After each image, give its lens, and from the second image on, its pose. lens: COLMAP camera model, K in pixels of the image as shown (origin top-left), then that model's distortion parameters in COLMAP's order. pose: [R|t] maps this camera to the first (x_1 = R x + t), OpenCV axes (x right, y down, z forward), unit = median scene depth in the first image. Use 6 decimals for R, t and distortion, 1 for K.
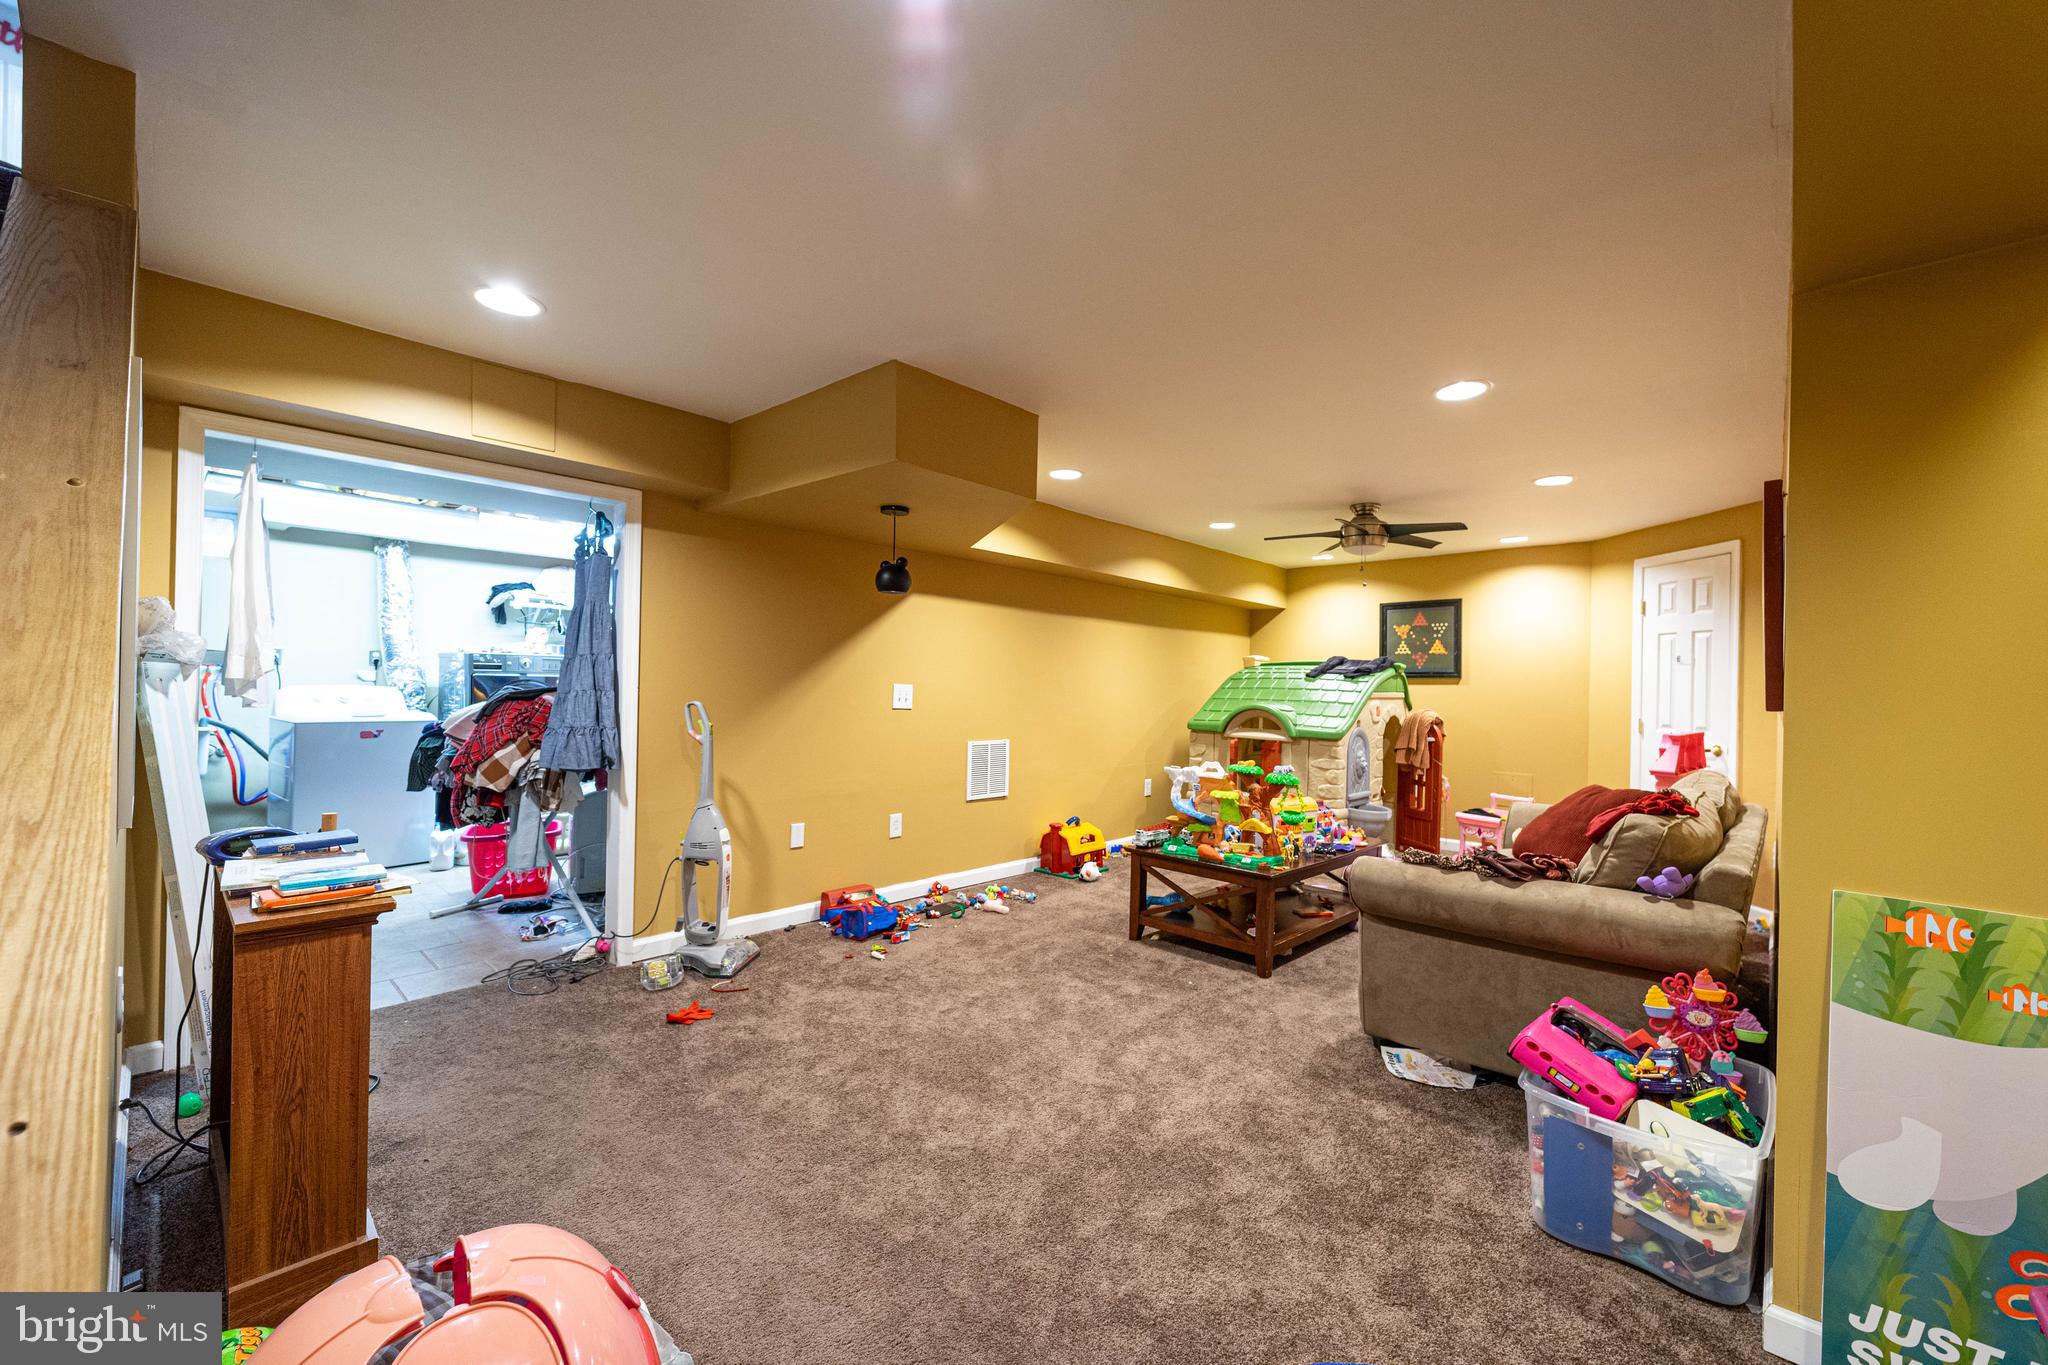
lens RADIAL K [[840.6, 0, 1036.5], [0, 840.6, 679.3], [0, 0, 1]] dist [-0.025756, -0.000063]
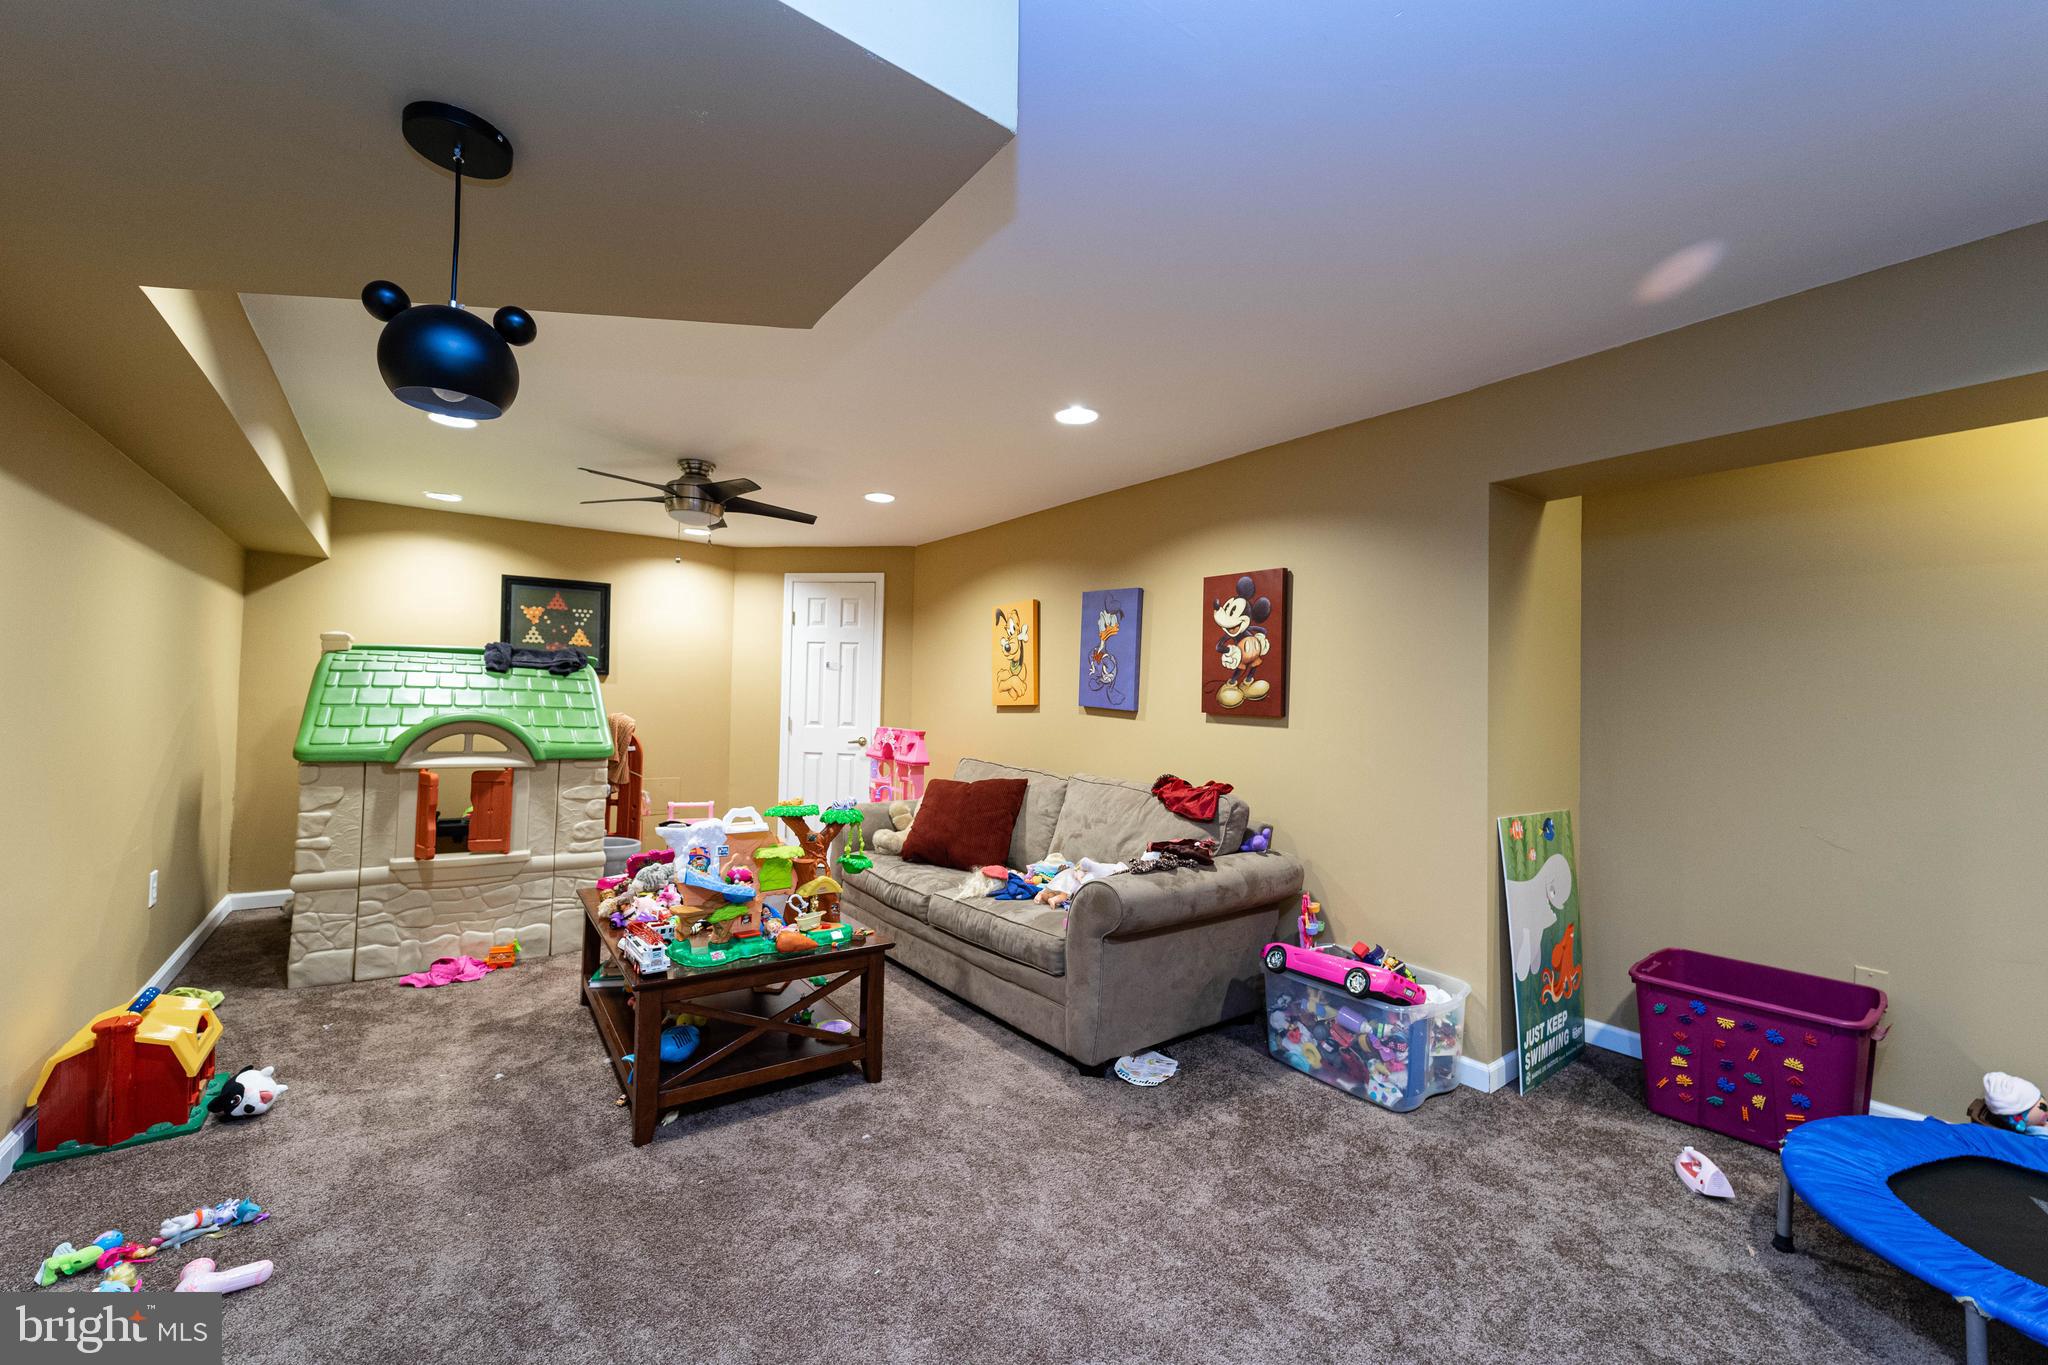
lens RADIAL K [[813.0, 0, 1027.7], [0, 813.0, 667.8], [0, 0, 1]] dist [0.001051, 0.000049]
pose [[0.179134, 0.025511, 0.983494, -0.292657], [-0.028188, 0.999386, -0.020789, -0.004746], [-0.983421, -0.023999, 0.179743, 0.494530]]
